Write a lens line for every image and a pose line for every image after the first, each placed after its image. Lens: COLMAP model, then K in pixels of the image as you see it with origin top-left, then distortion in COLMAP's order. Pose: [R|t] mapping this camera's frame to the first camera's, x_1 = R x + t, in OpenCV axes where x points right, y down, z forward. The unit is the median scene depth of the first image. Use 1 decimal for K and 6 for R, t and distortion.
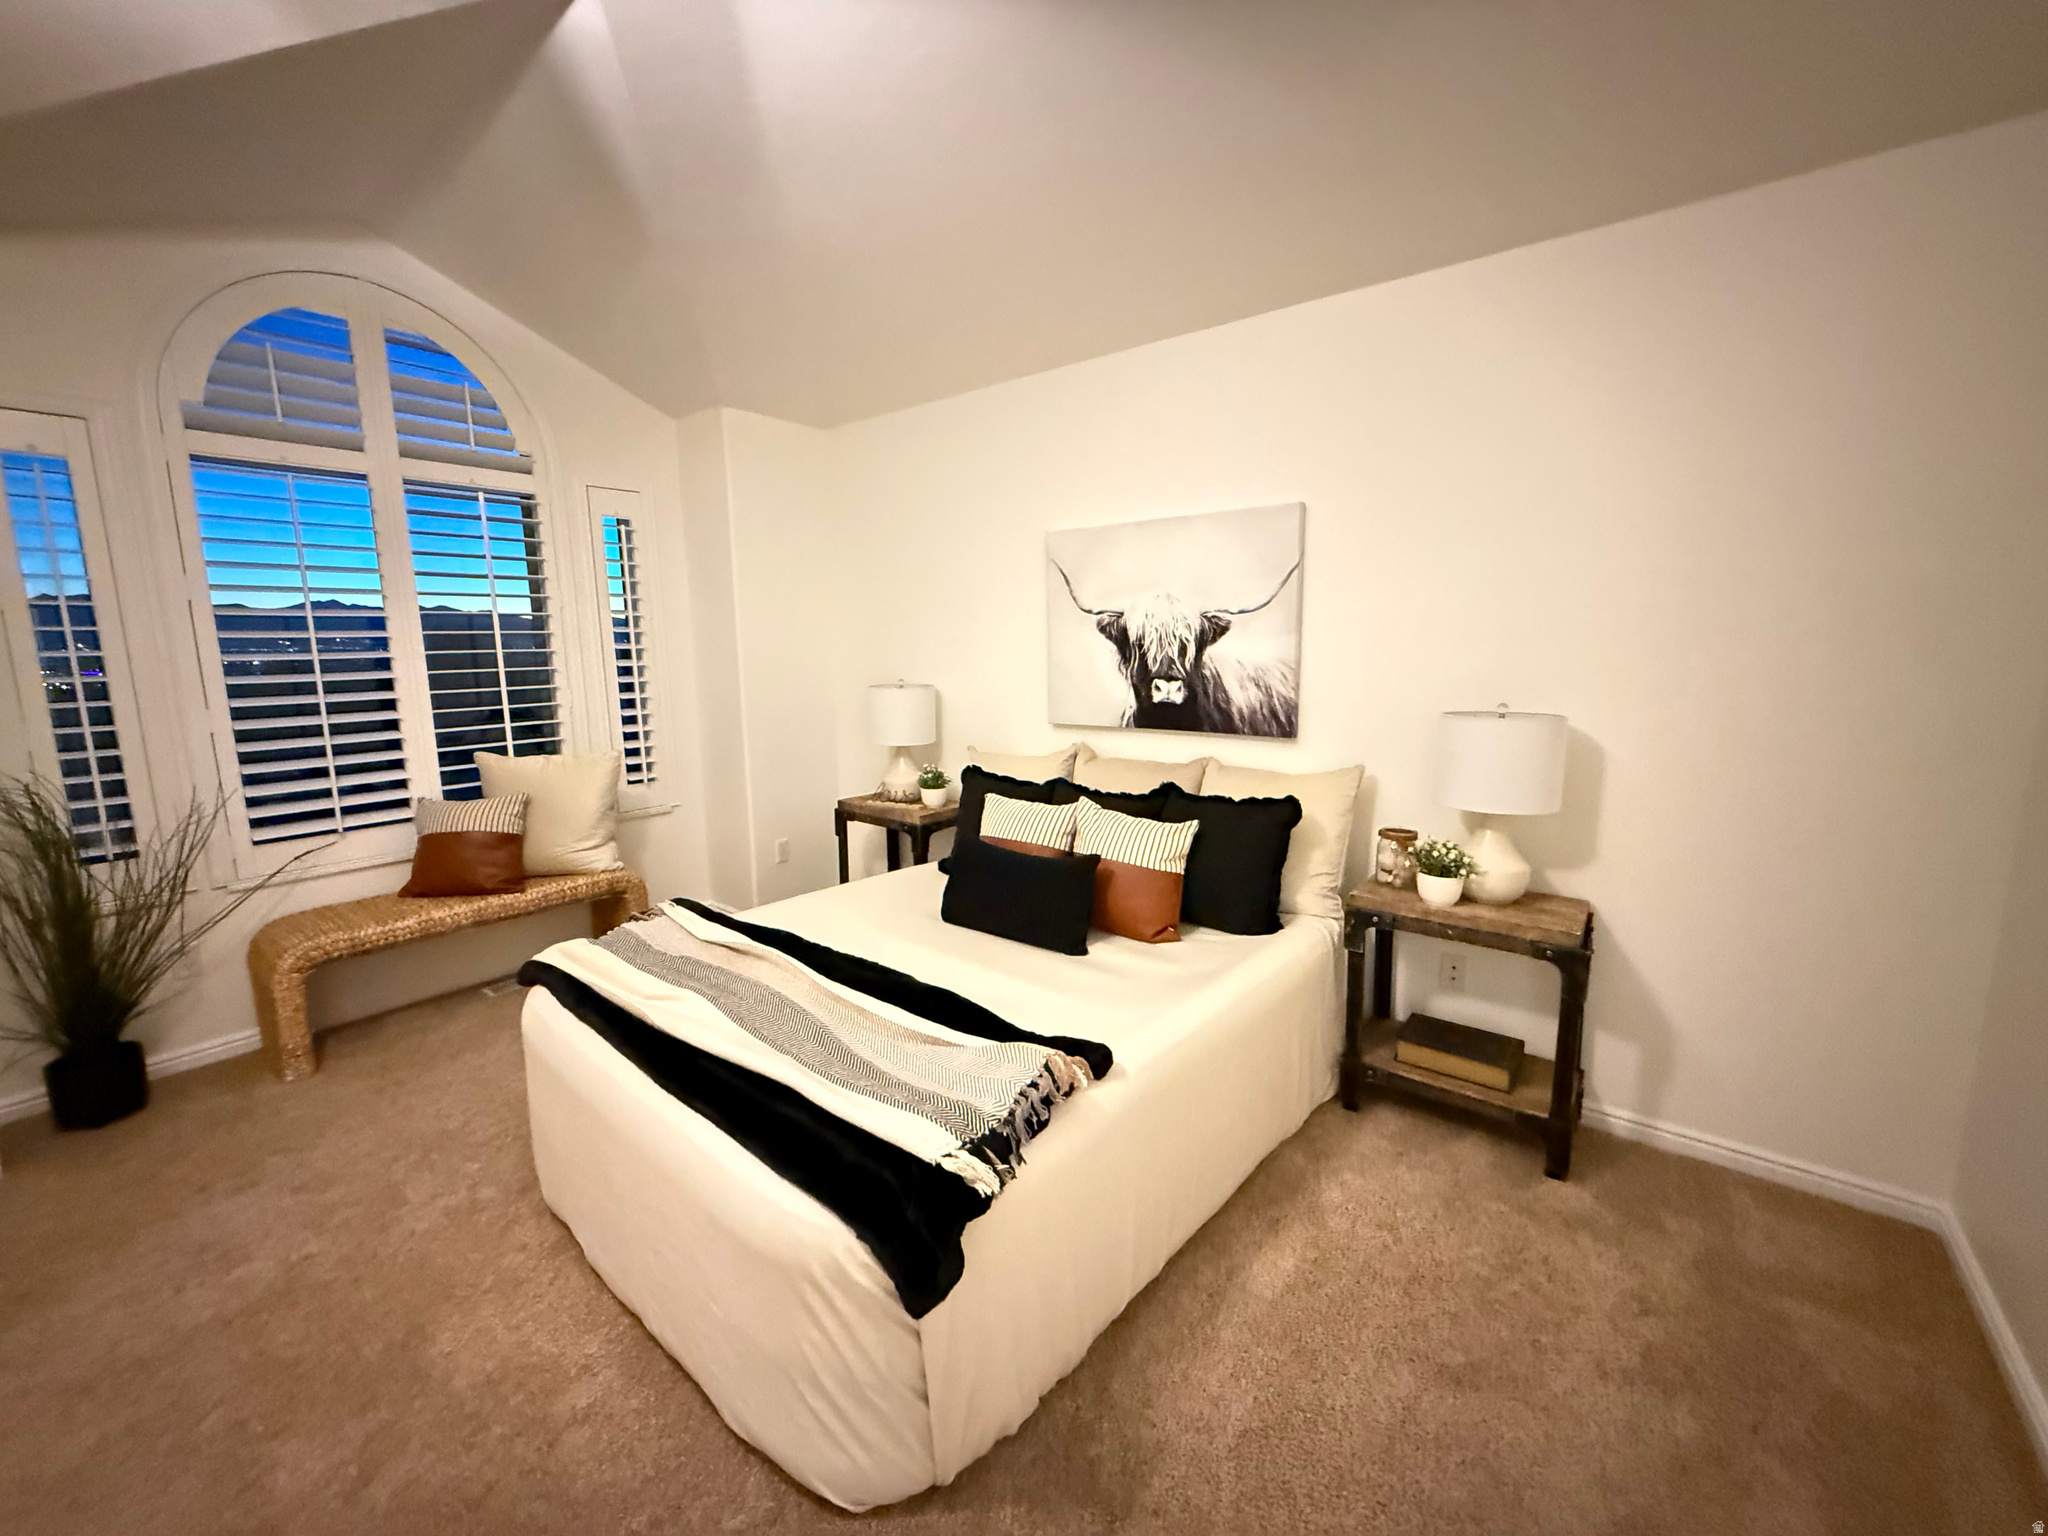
lens RADIAL K [[812.7, 0, 1023.7], [0, 812.7, 758.9], [0, 0, 1]] dist [0.007681, -0.003292]
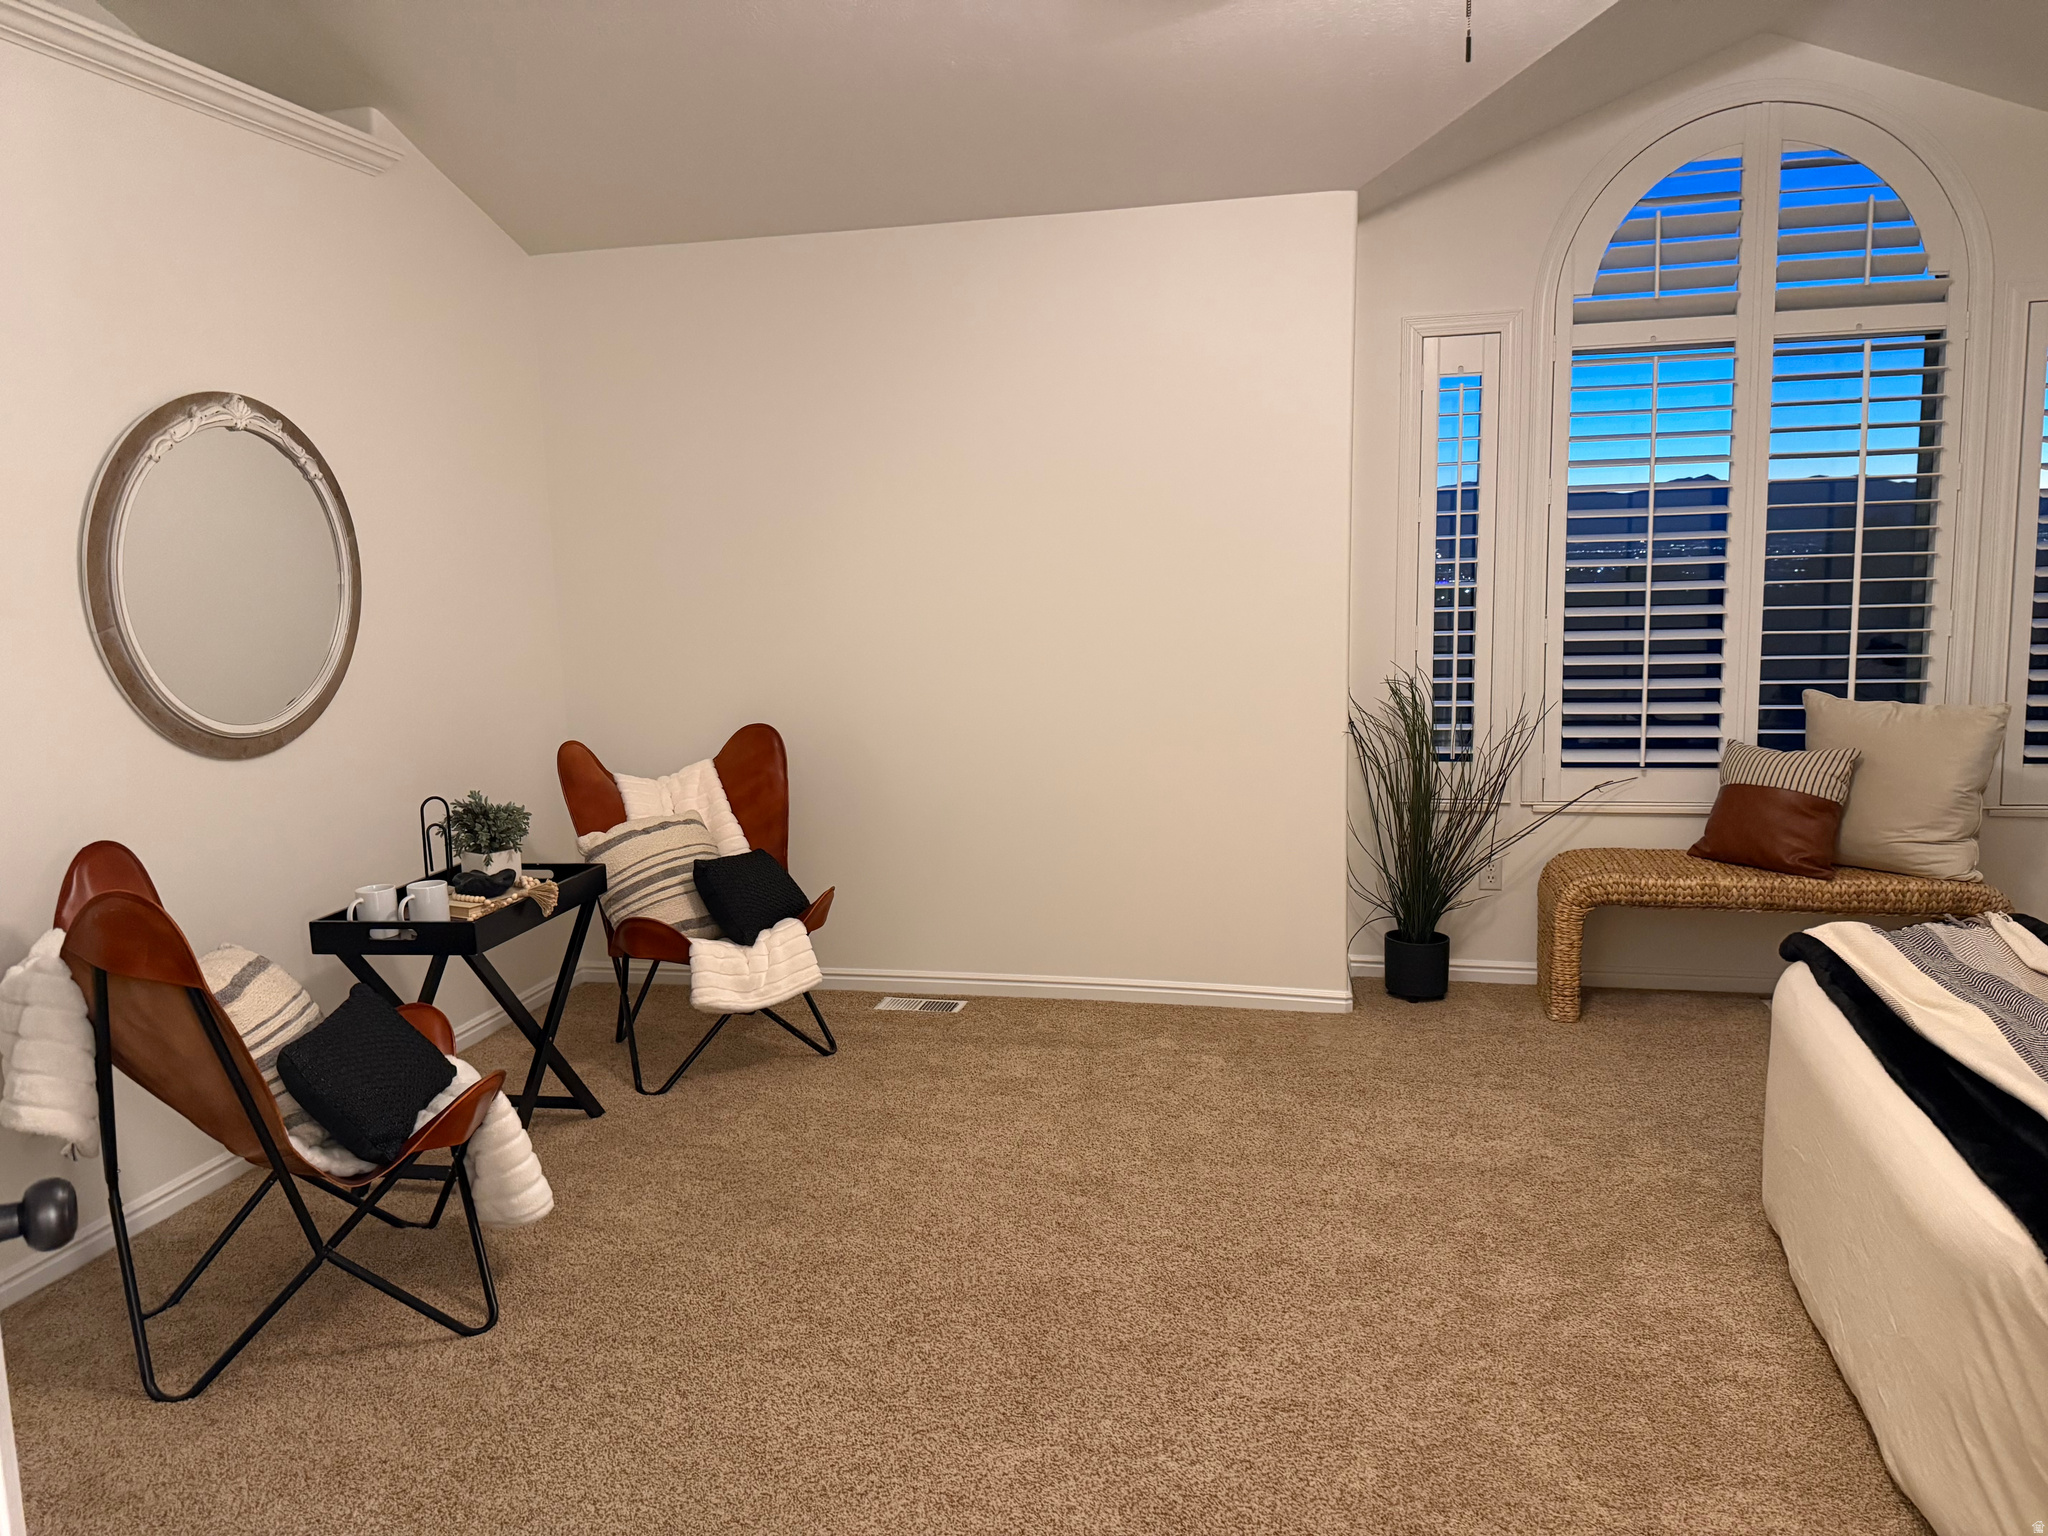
lens RADIAL K [[1434.3, 0, 1011.8], [0, 1434.3, 763.1], [0, 0, 1]] dist [0.050936, -0.058860]
pose [[0.420687, 0.127469, -0.898206, 0.257801], [-0.116526, 0.989471, 0.085845, 0.033556], [0.899691, 0.068551, 0.431111, -0.260645]]
